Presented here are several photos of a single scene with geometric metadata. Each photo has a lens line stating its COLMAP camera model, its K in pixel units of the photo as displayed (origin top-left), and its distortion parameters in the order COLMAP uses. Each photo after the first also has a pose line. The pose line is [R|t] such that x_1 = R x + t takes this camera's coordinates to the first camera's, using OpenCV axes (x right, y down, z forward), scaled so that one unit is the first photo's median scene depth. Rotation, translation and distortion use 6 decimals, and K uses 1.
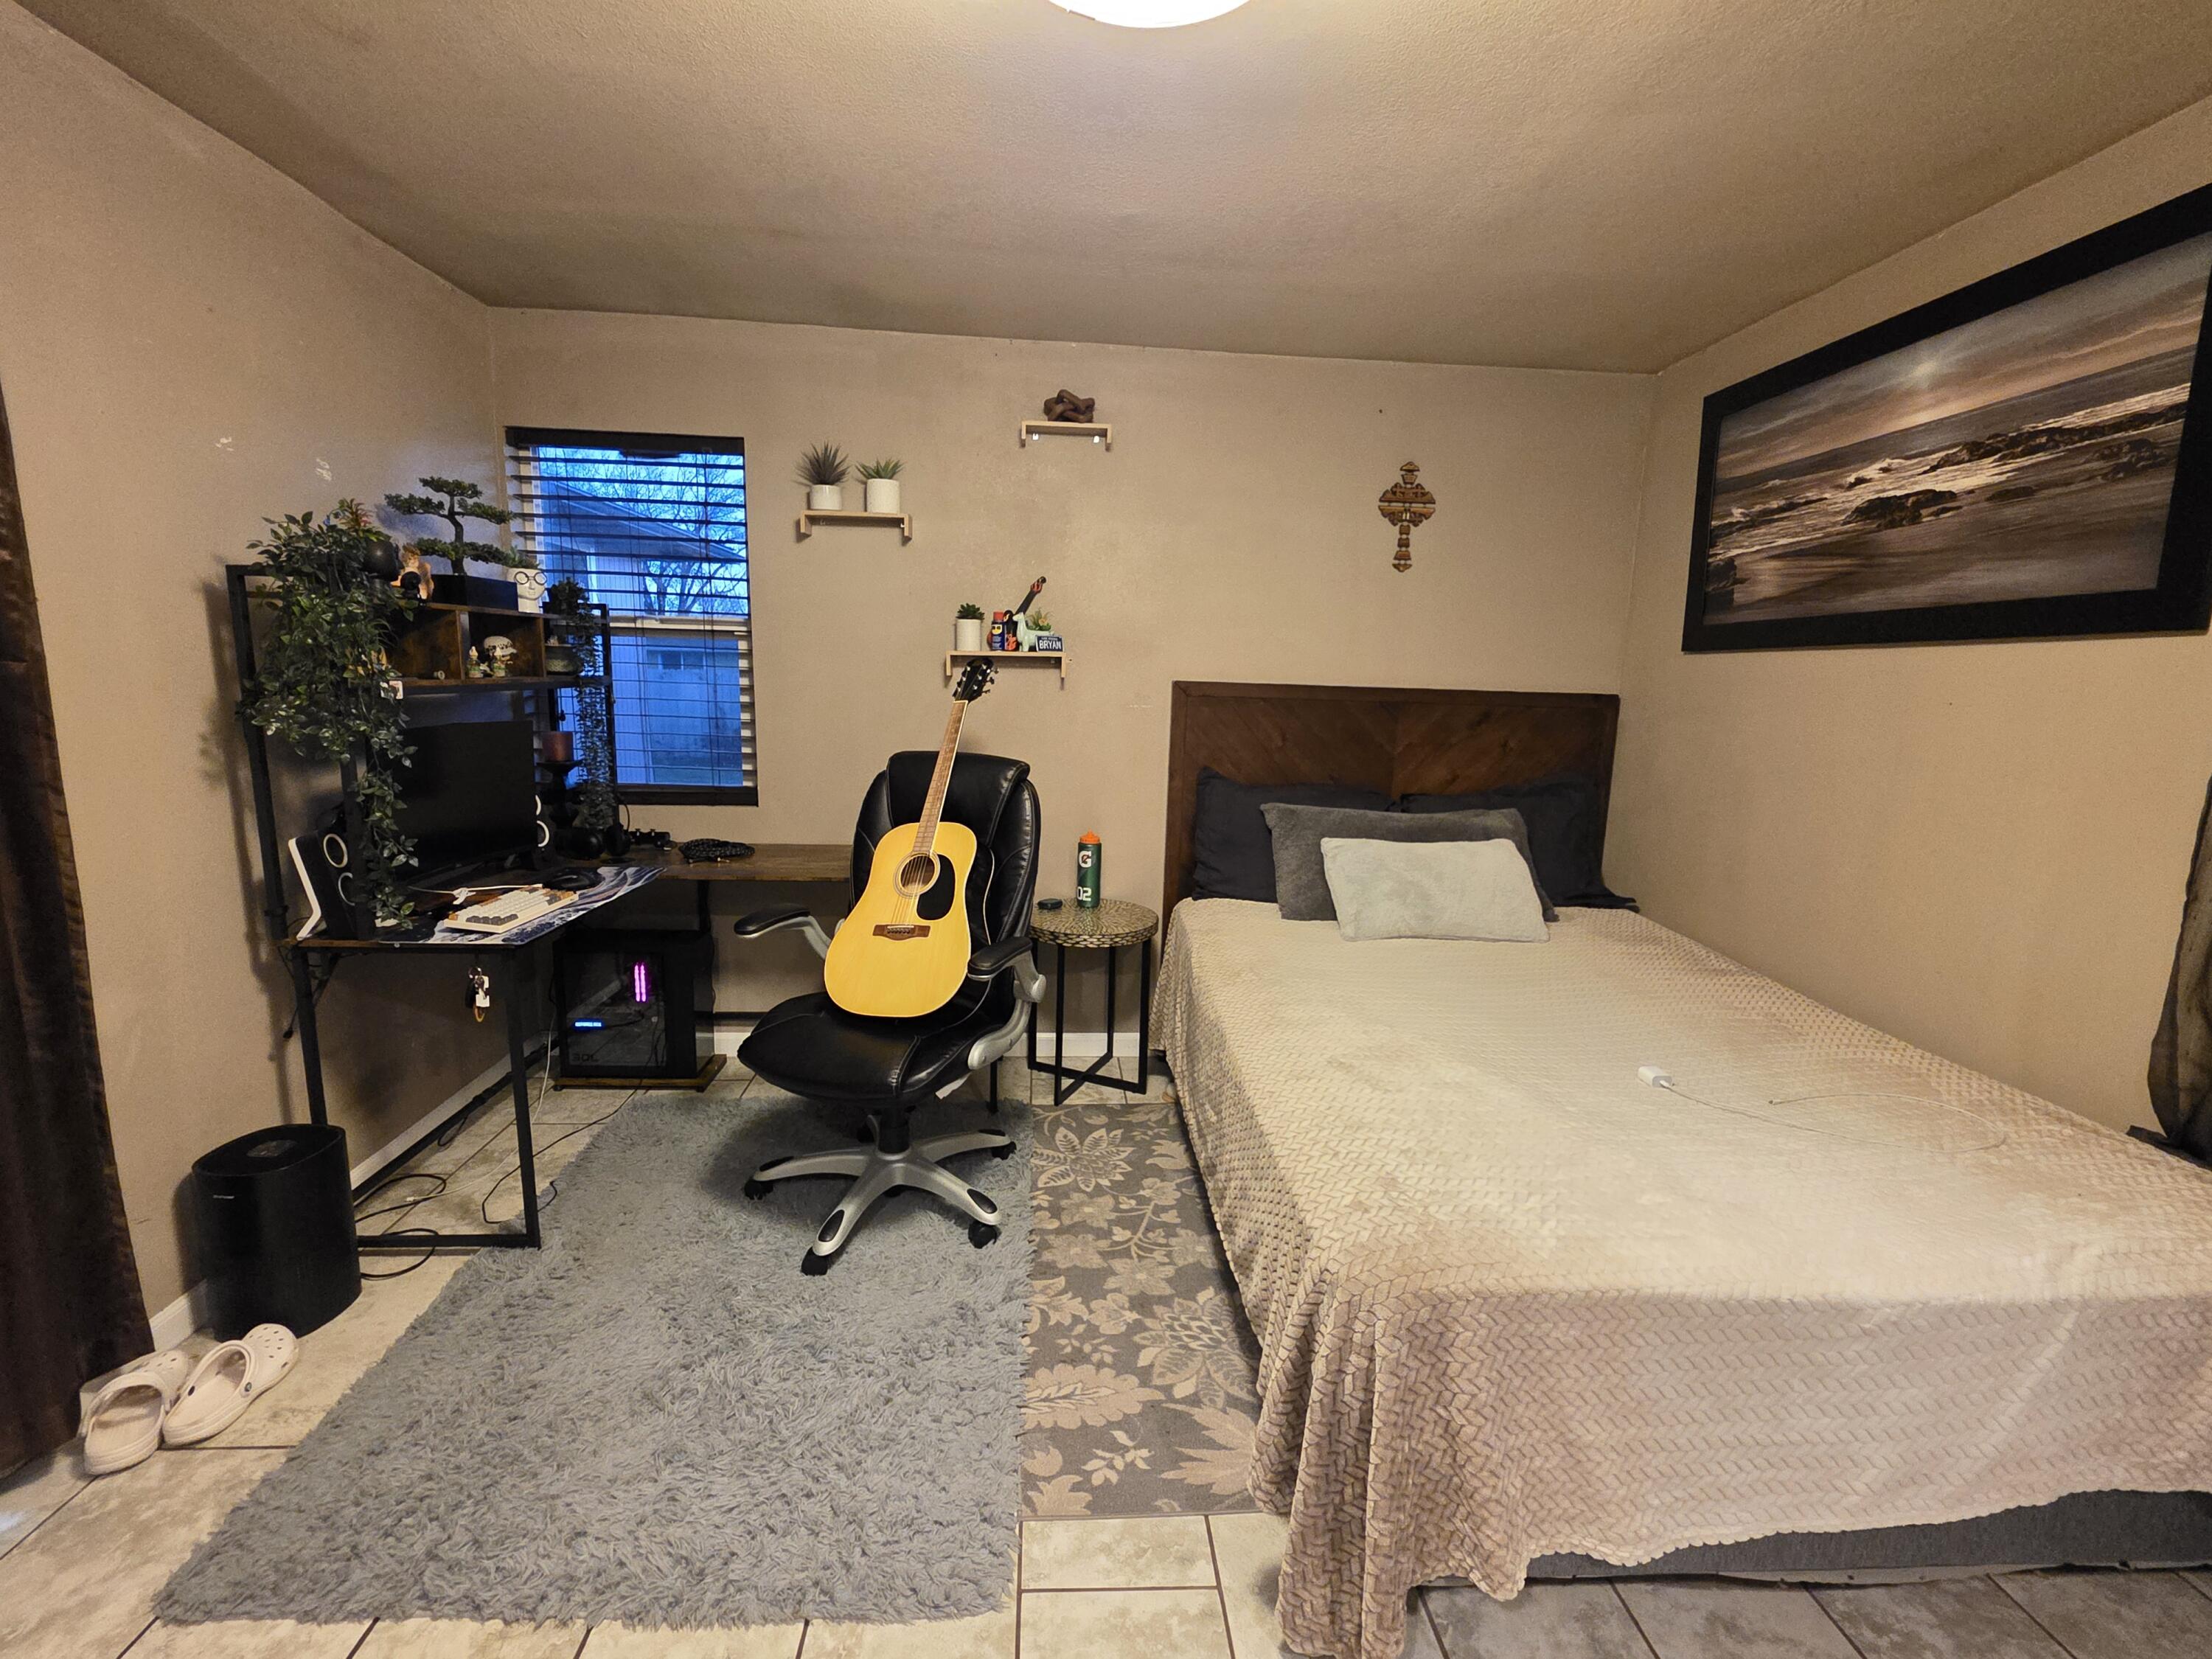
lens RADIAL K [[988.7, 0, 1091.9], [0, 988.7, 822.3], [0, 0, 1]] dist [0.001378, 0.001589]
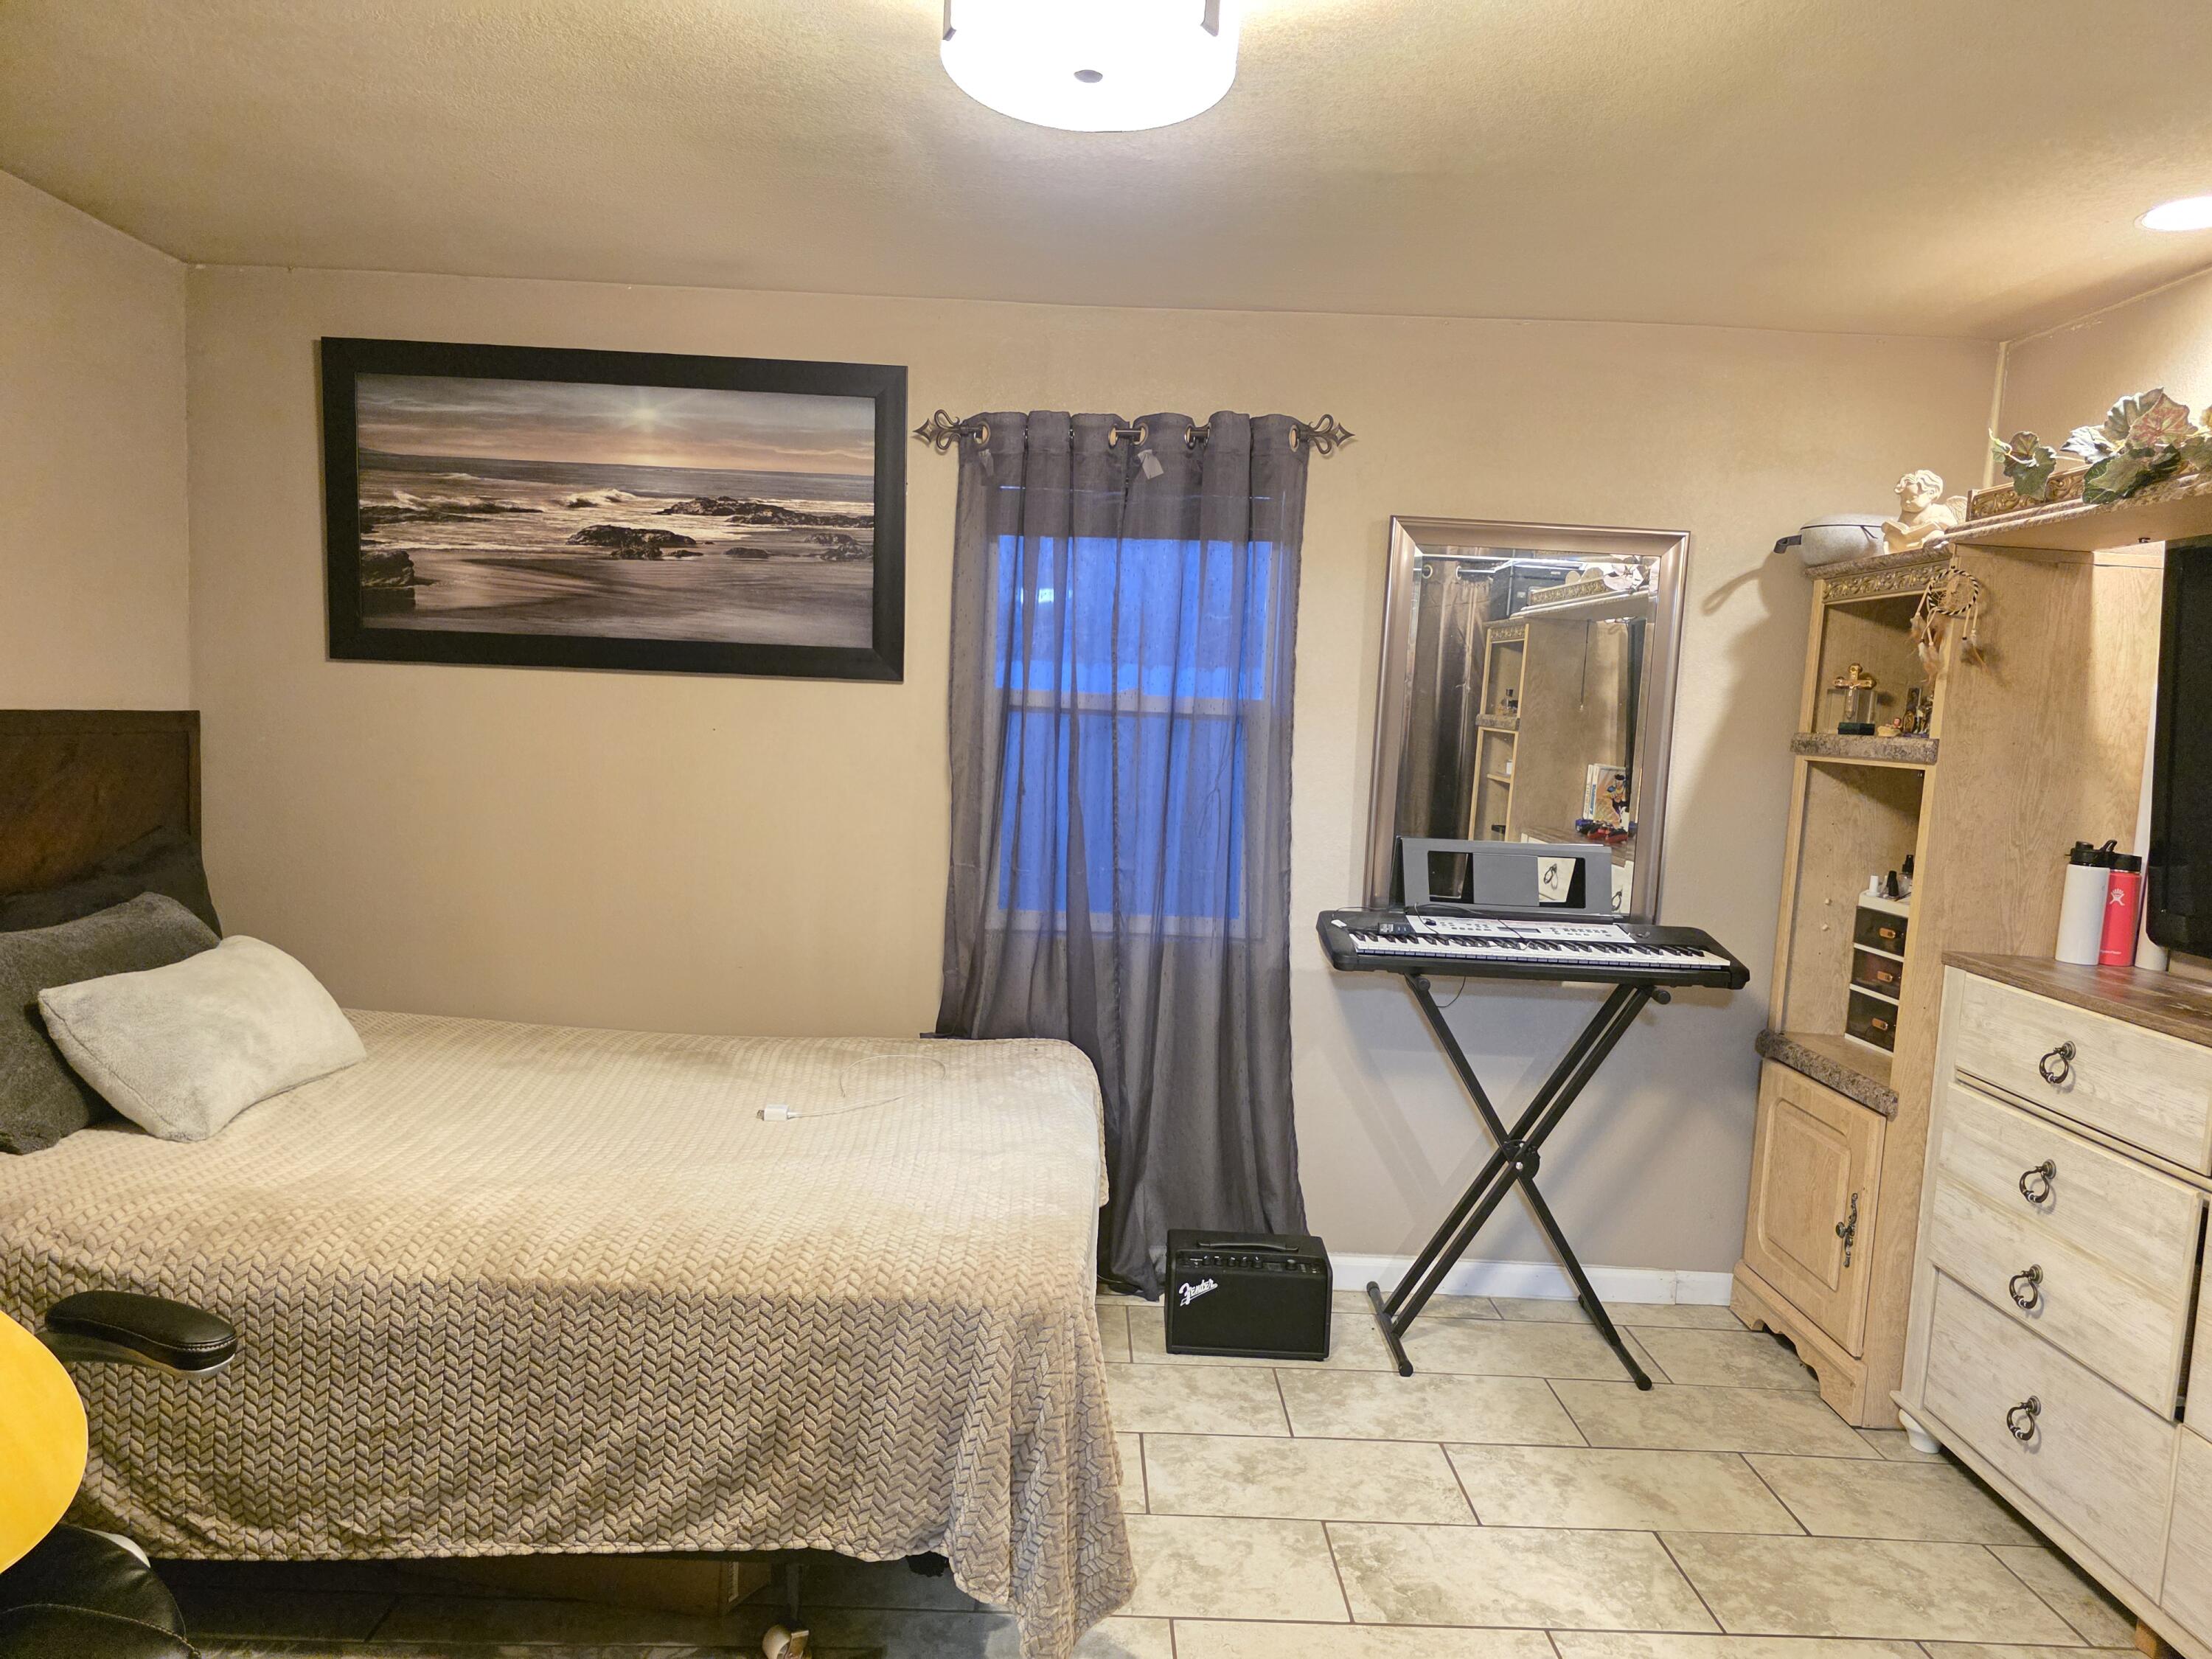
lens RADIAL K [[1506.5, 0, 1127.5], [0, 1506.5, 823.9], [0, 0, 1]] dist [0.060924, -0.057929]
pose [[0.007388, -0.102831, 0.994671, -0.767428], [0.107400, 0.989026, 0.101450, -0.125964], [-0.994188, 0.106078, 0.018351, 0.474394]]
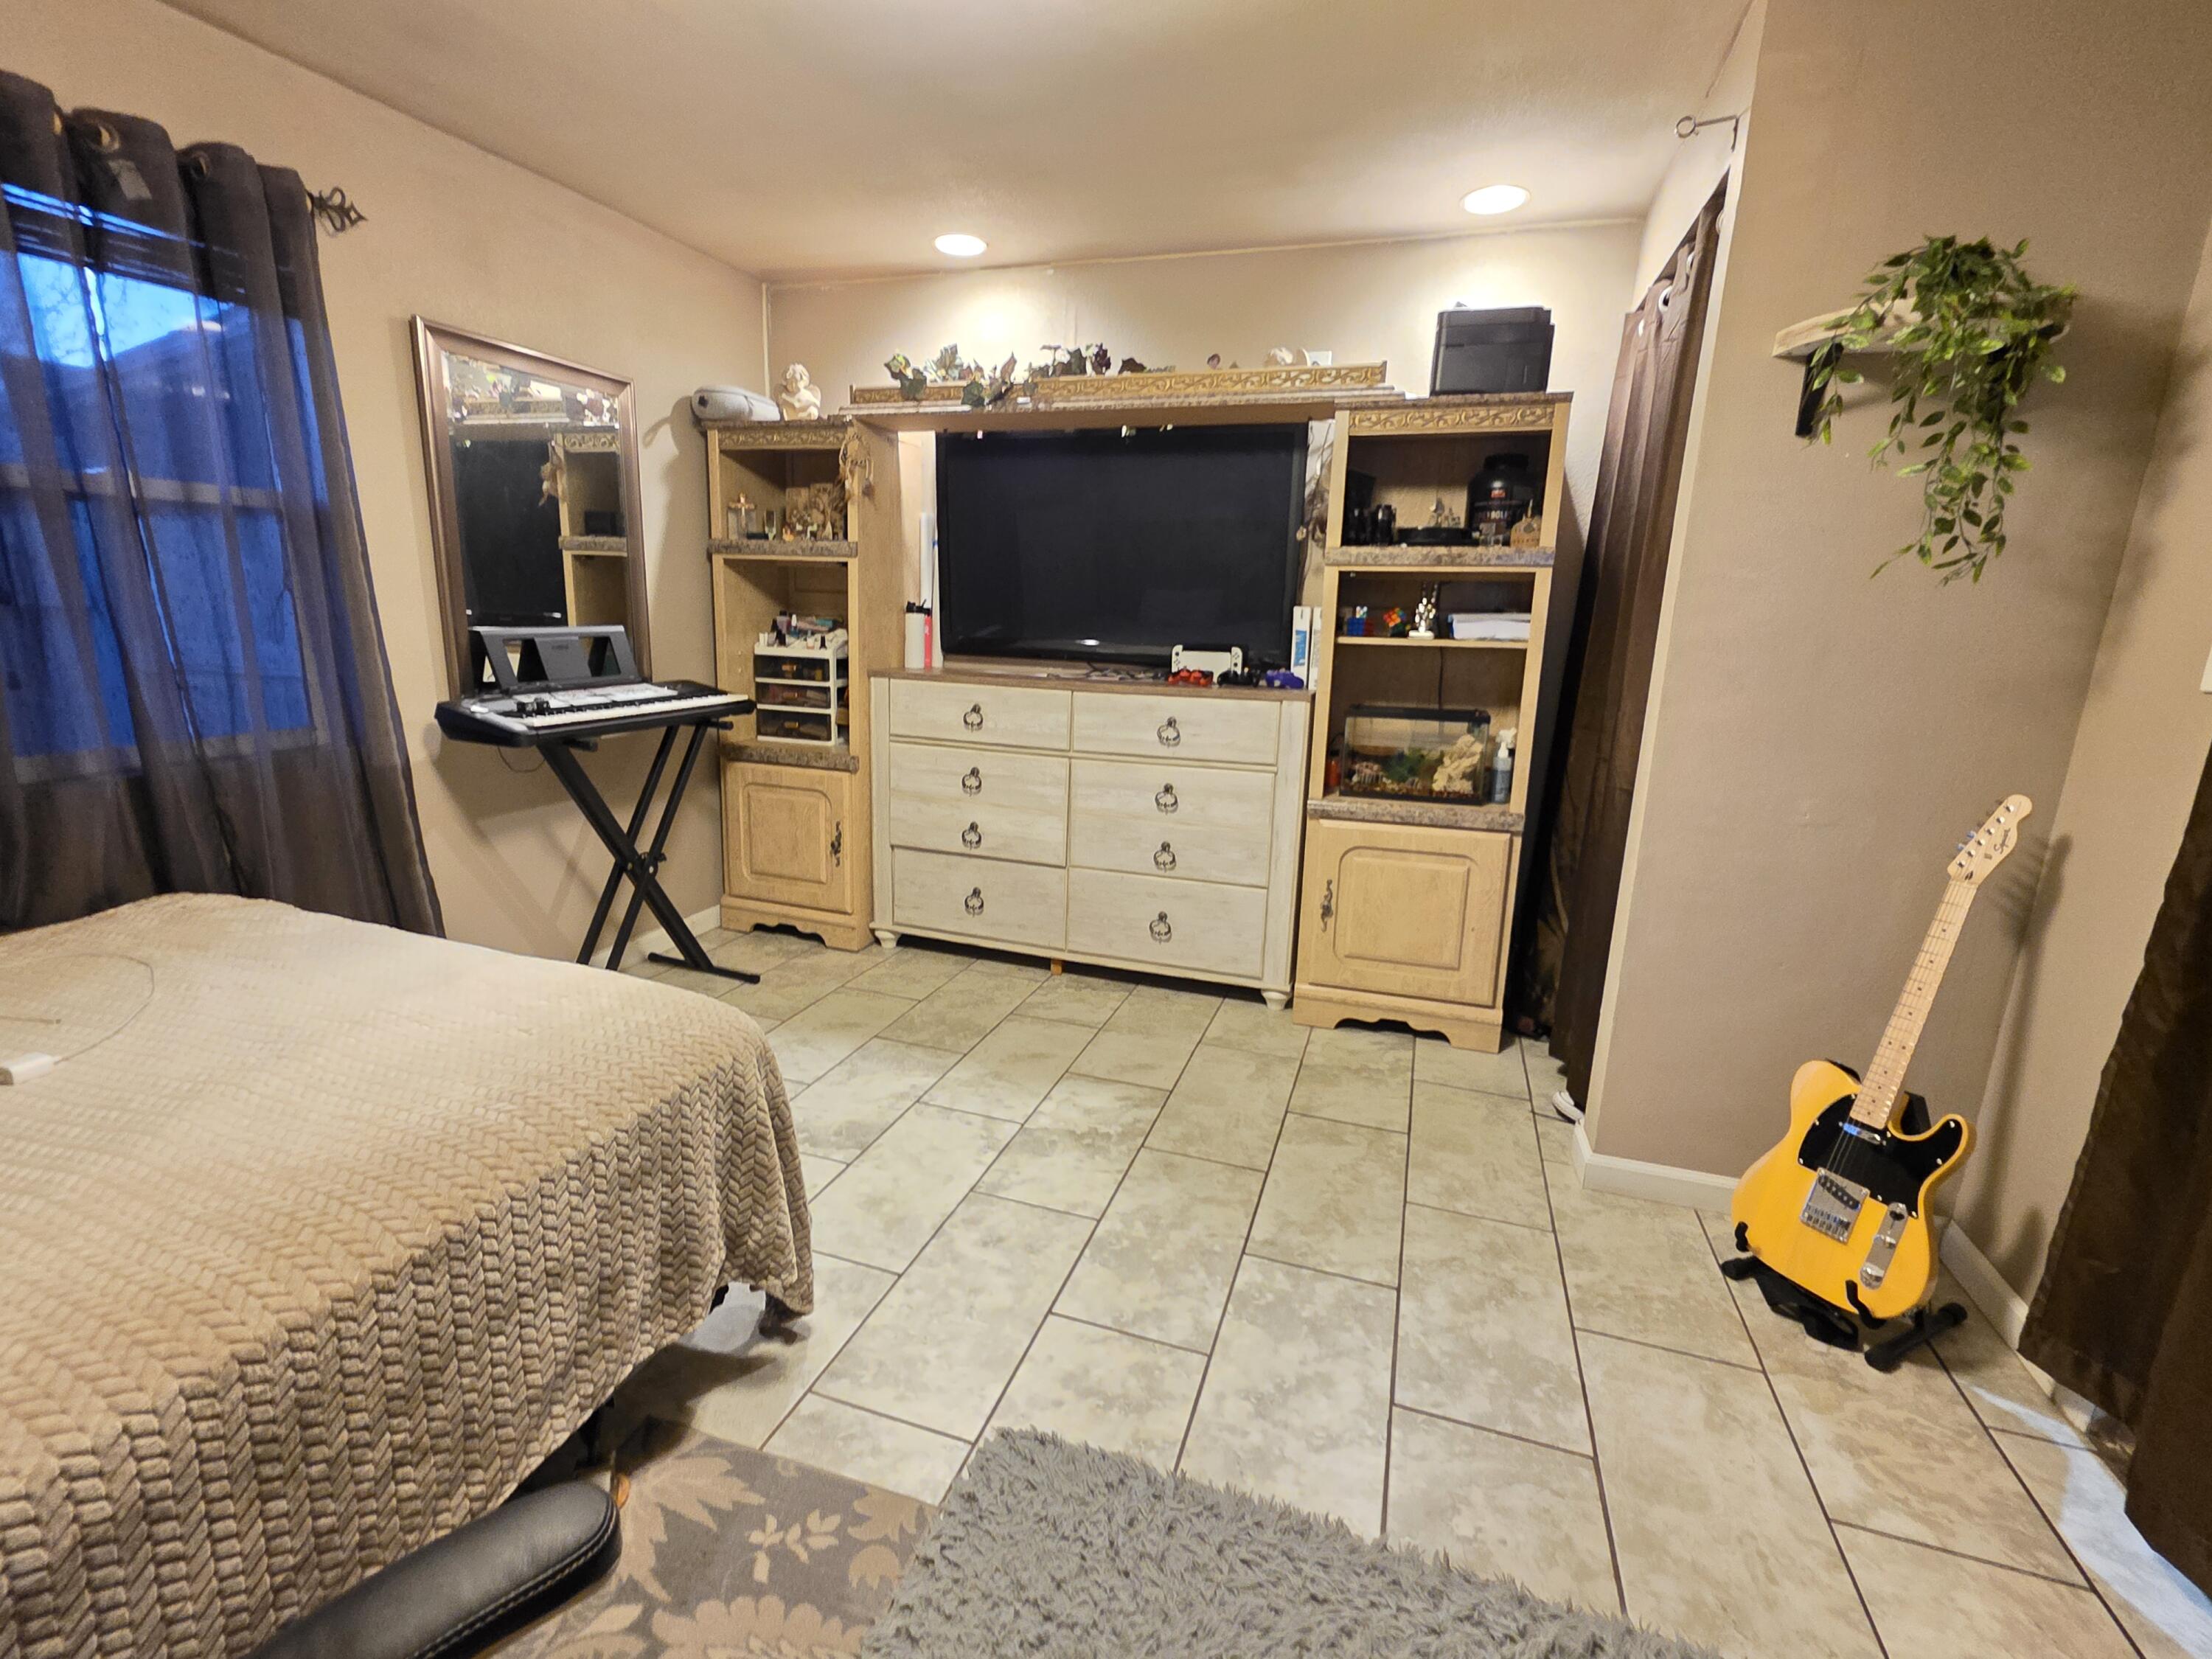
lens RADIAL K [[988.7, 0, 1107.5], [0, 988.7, 813.3], [0, 0, 1]] dist [0.001378, 0.001589]
pose [[-0.935762, -0.126497, 0.329162, -0.296281], [0.000458, 0.933008, 0.359856, -0.136625], [-0.352631, 0.336890, -0.873016, 1.047041]]
